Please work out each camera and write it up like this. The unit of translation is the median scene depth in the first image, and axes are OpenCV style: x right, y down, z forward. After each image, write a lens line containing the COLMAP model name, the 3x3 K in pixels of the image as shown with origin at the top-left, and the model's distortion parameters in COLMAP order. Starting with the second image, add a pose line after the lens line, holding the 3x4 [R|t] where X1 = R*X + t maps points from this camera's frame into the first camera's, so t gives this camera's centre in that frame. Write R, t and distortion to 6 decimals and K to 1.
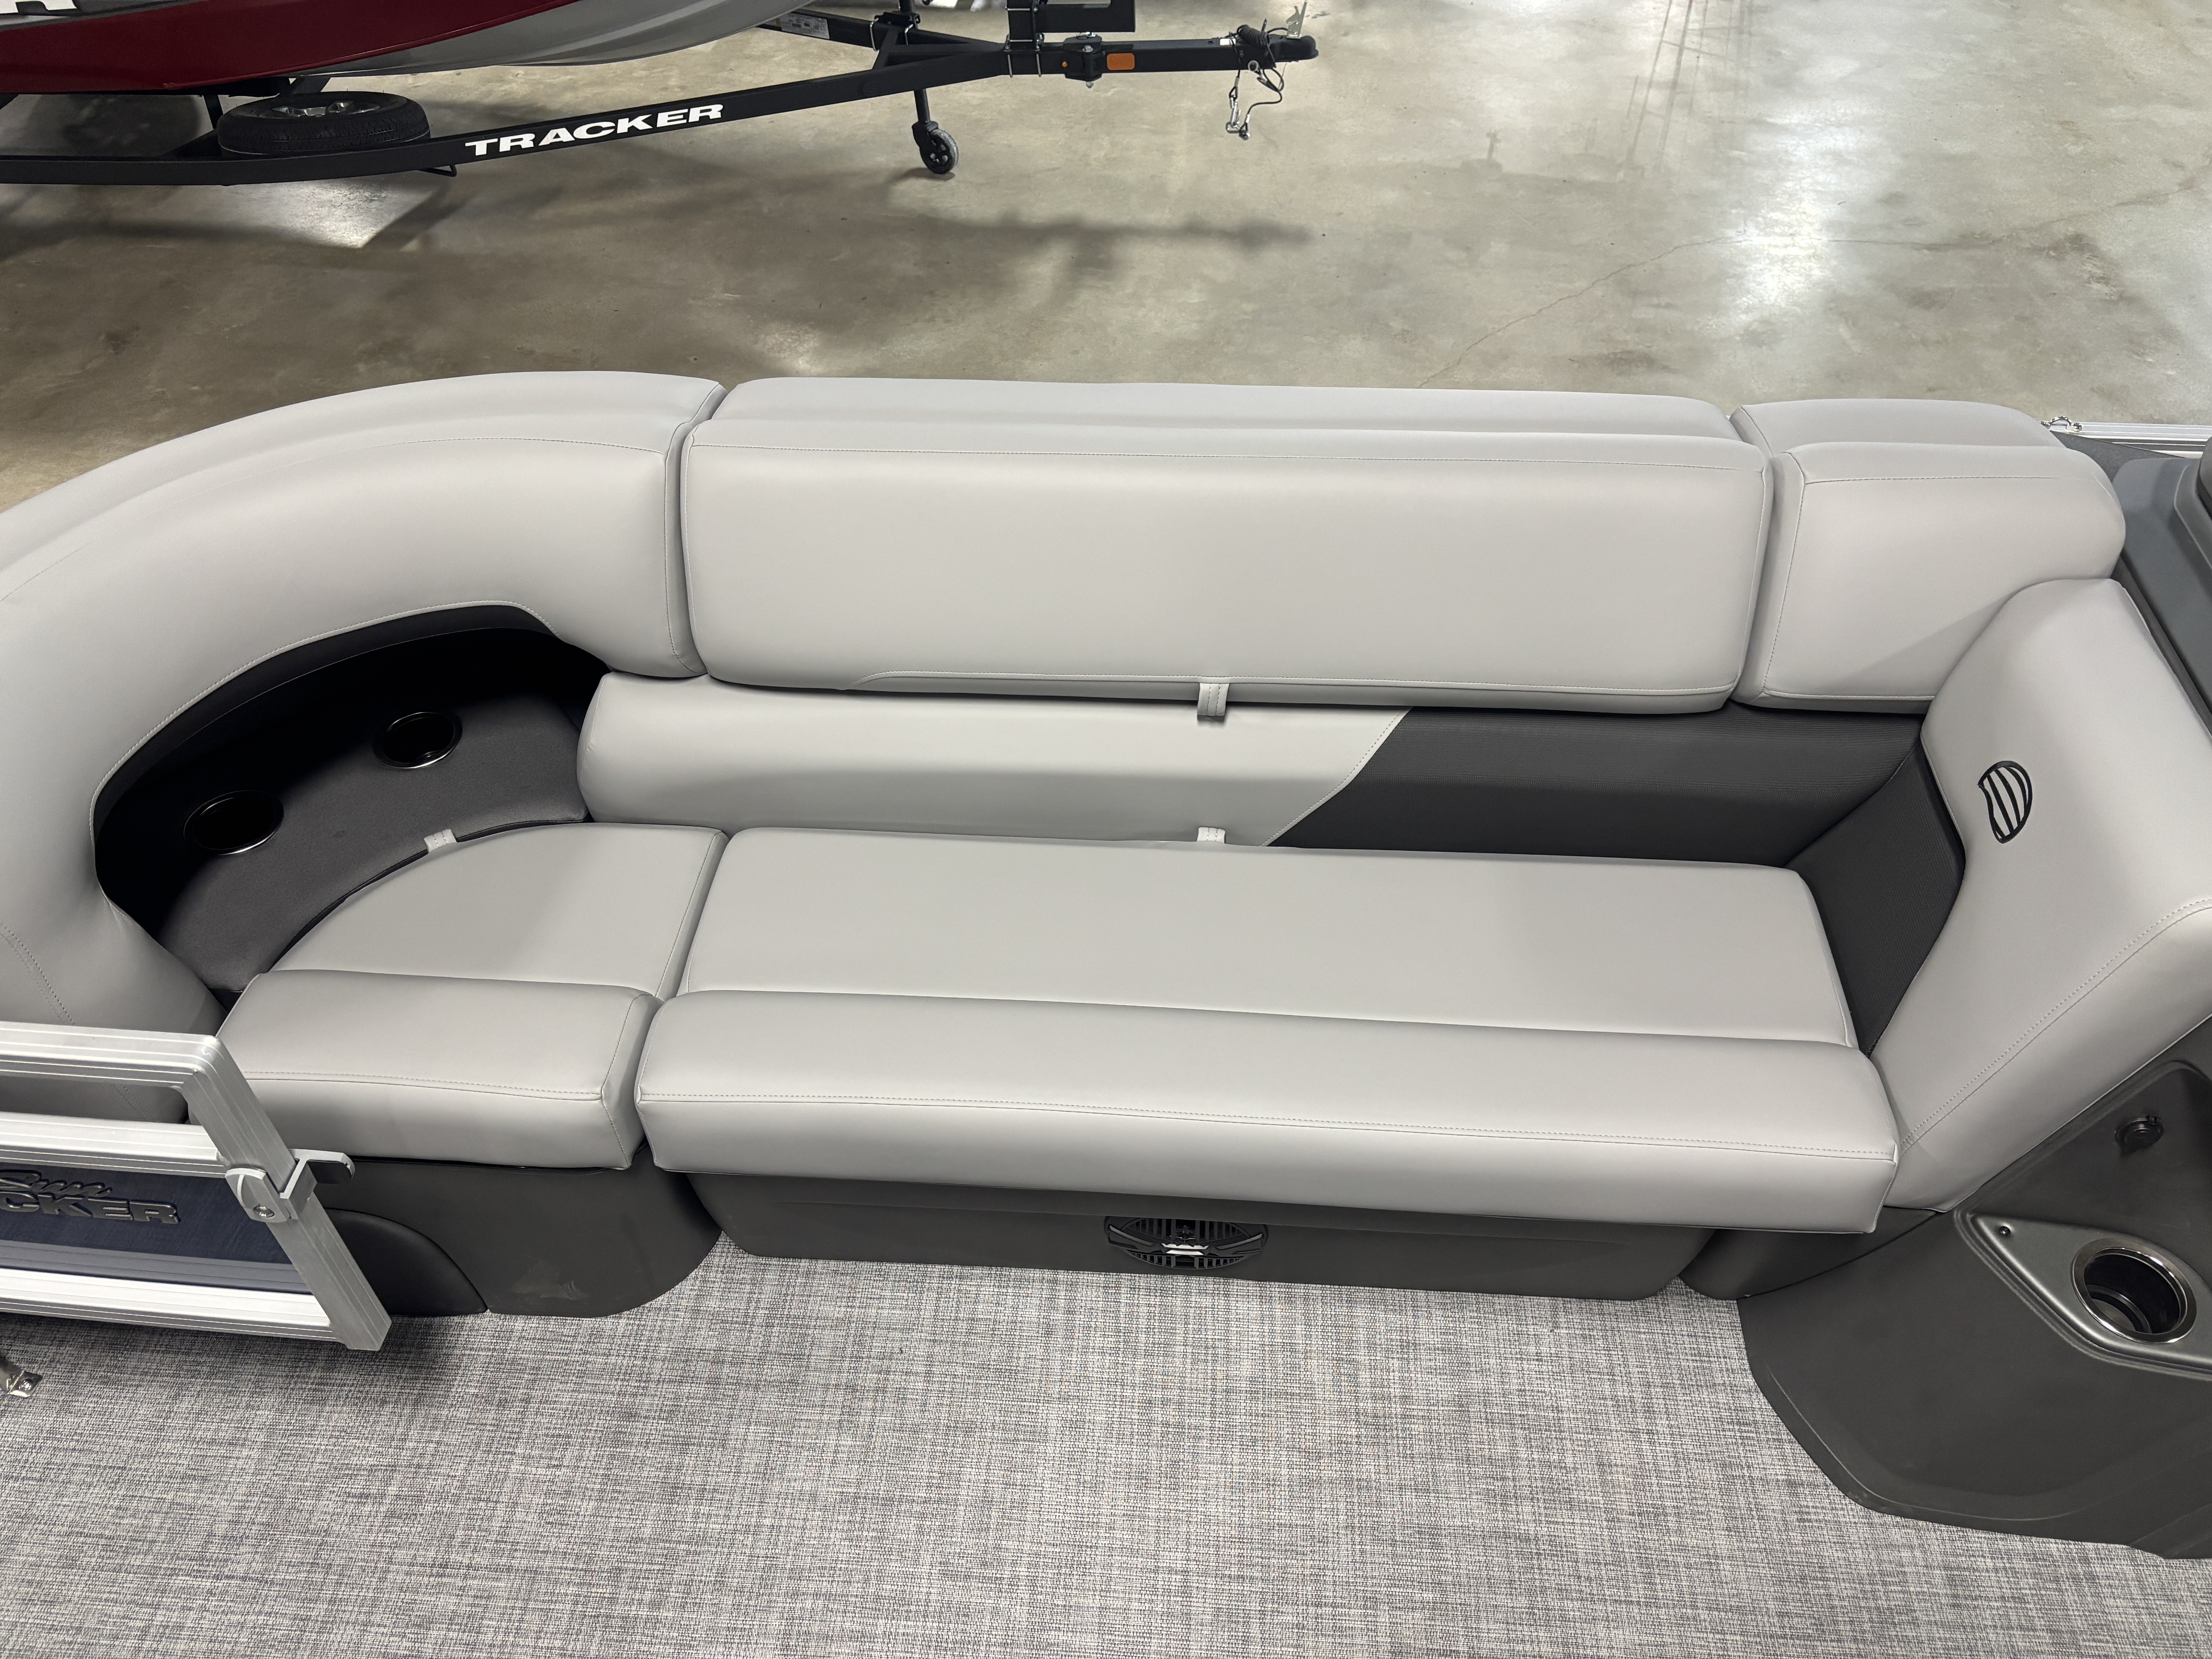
lens RADIAL K [[1686.2, 0, 1111.0], [0, 1686.2, 867.9], [0, 0, 1]] dist [0.098186, -0.095806]
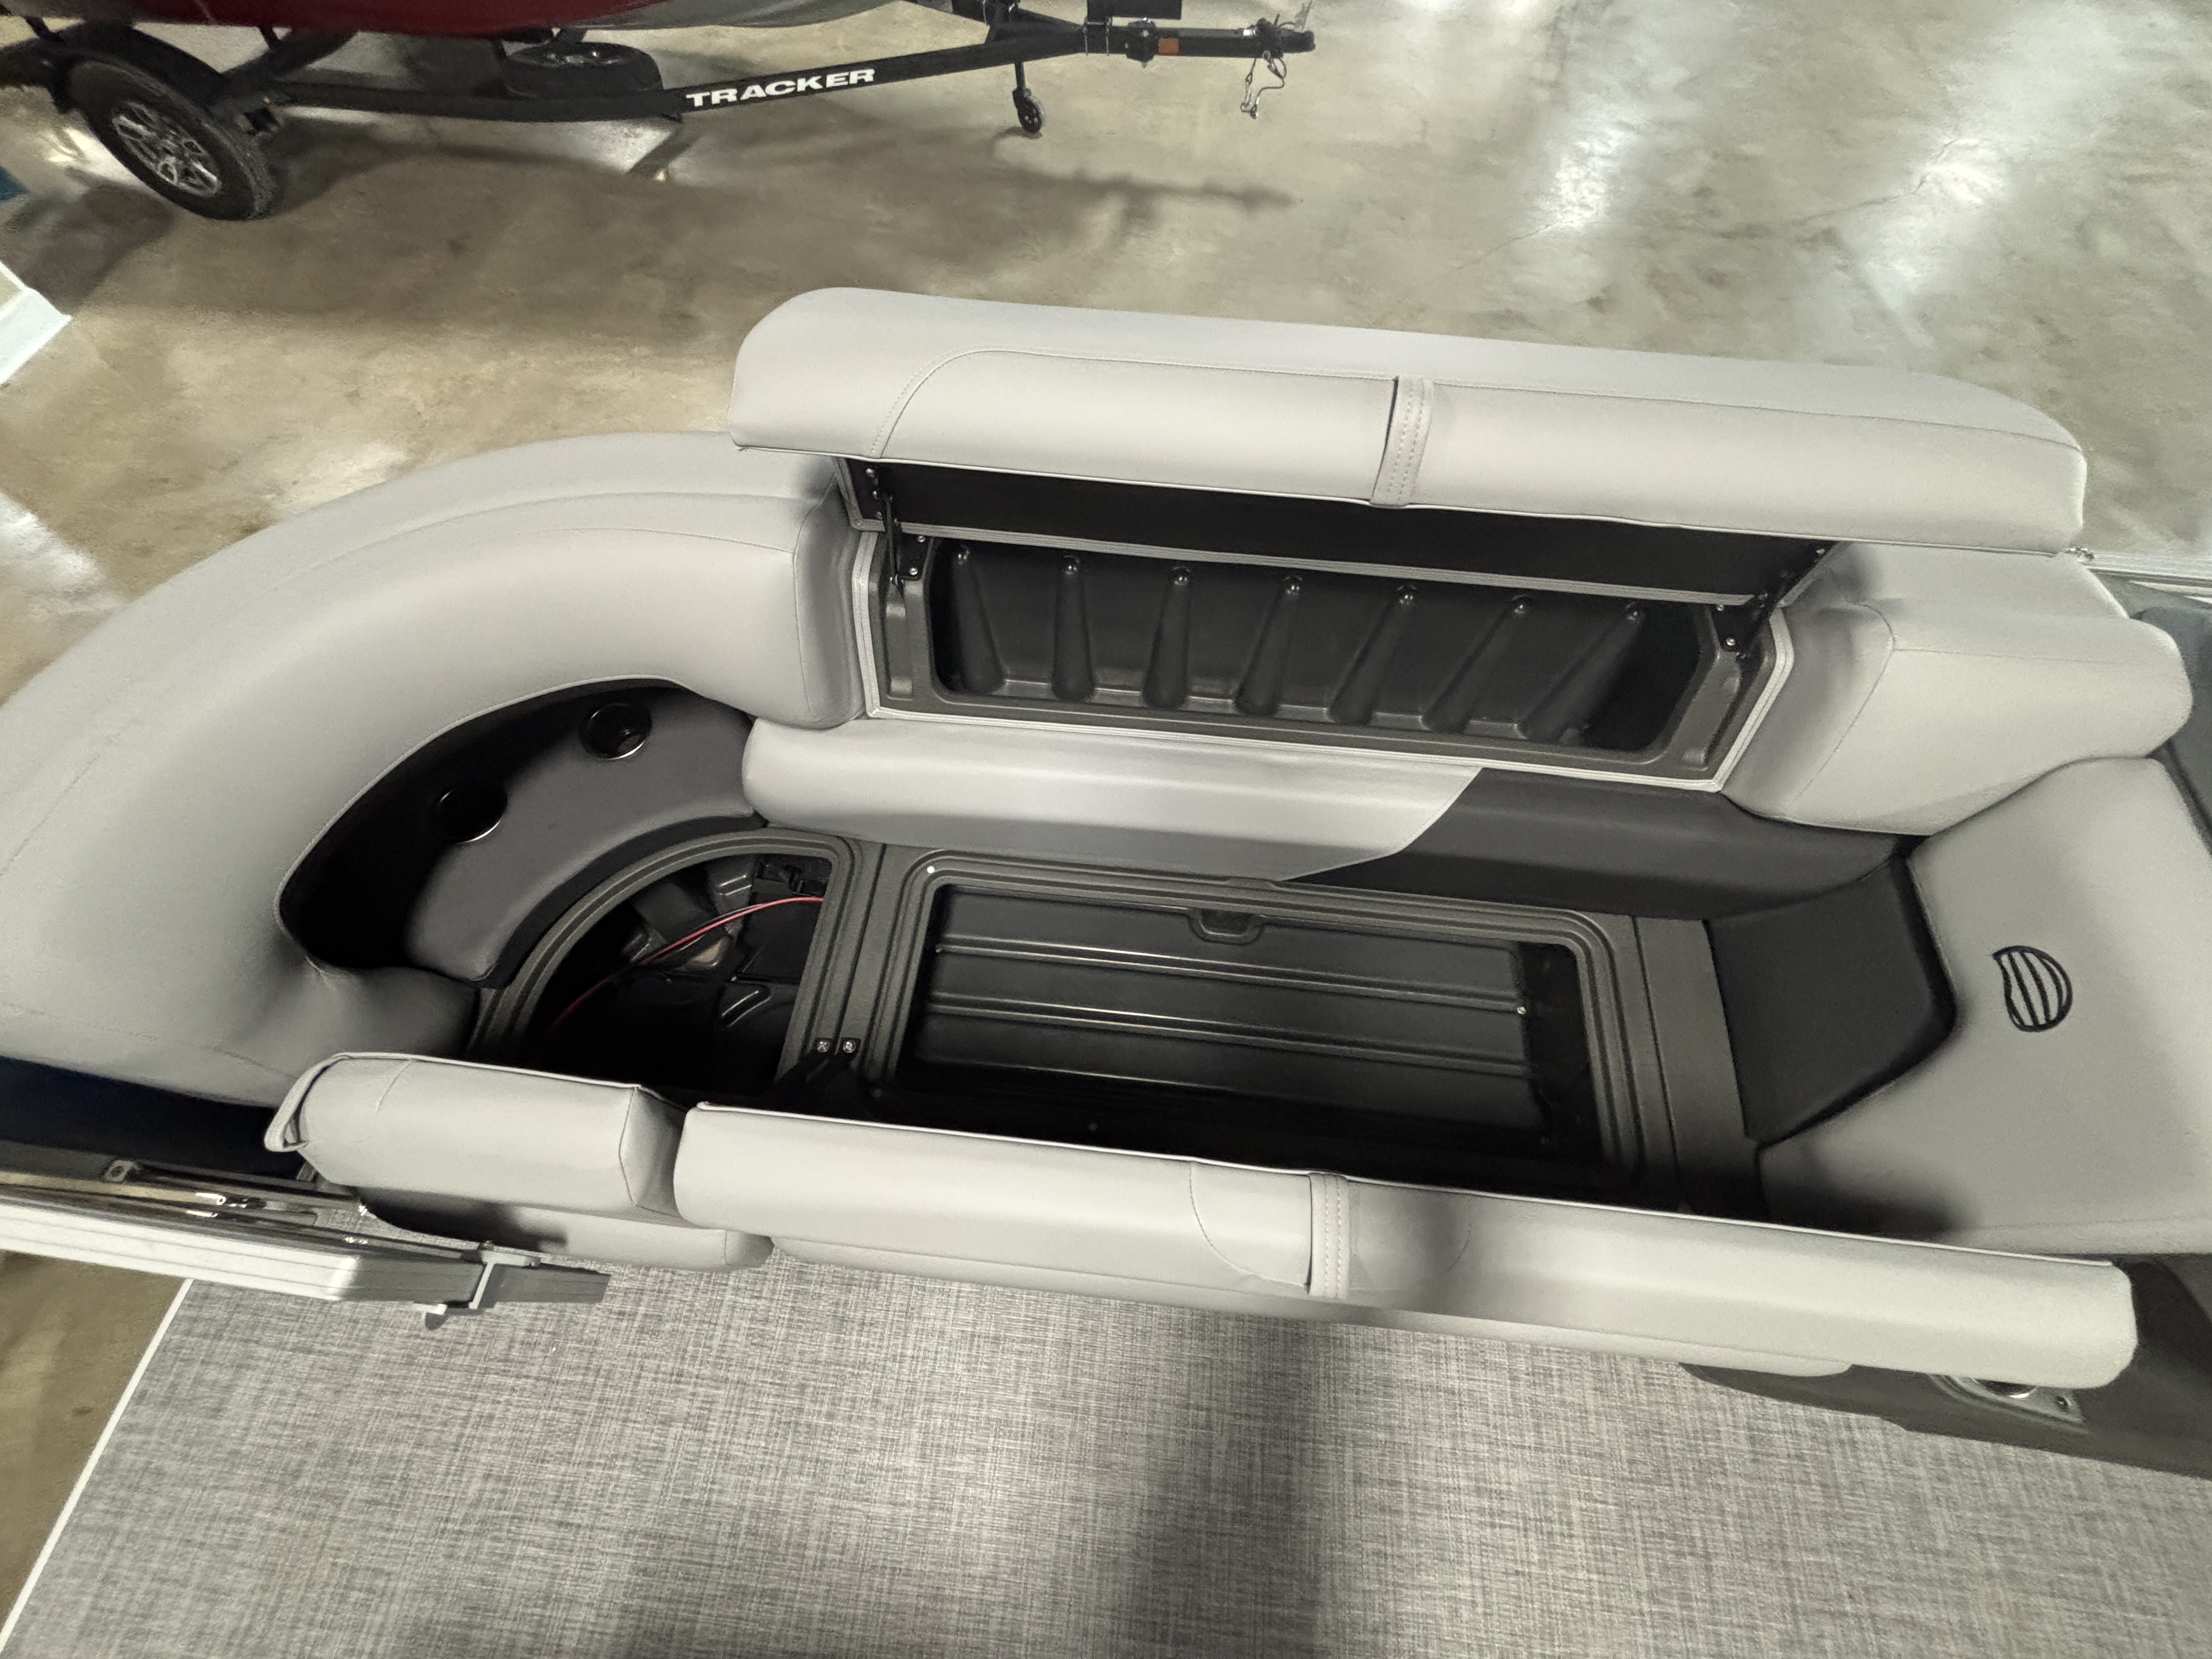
lens RADIAL K [[898.7, 0, 1106.4], [0, 898.7, 837.6], [0, 0, 1]] dist [0.013929, 0.000167]
pose [[0.998921, 0.045422, 0.009664, -0.022475], [-0.046280, 0.956520, 0.287970, -0.080572], [0.003836, -0.288107, 0.957591, 0.140693]]
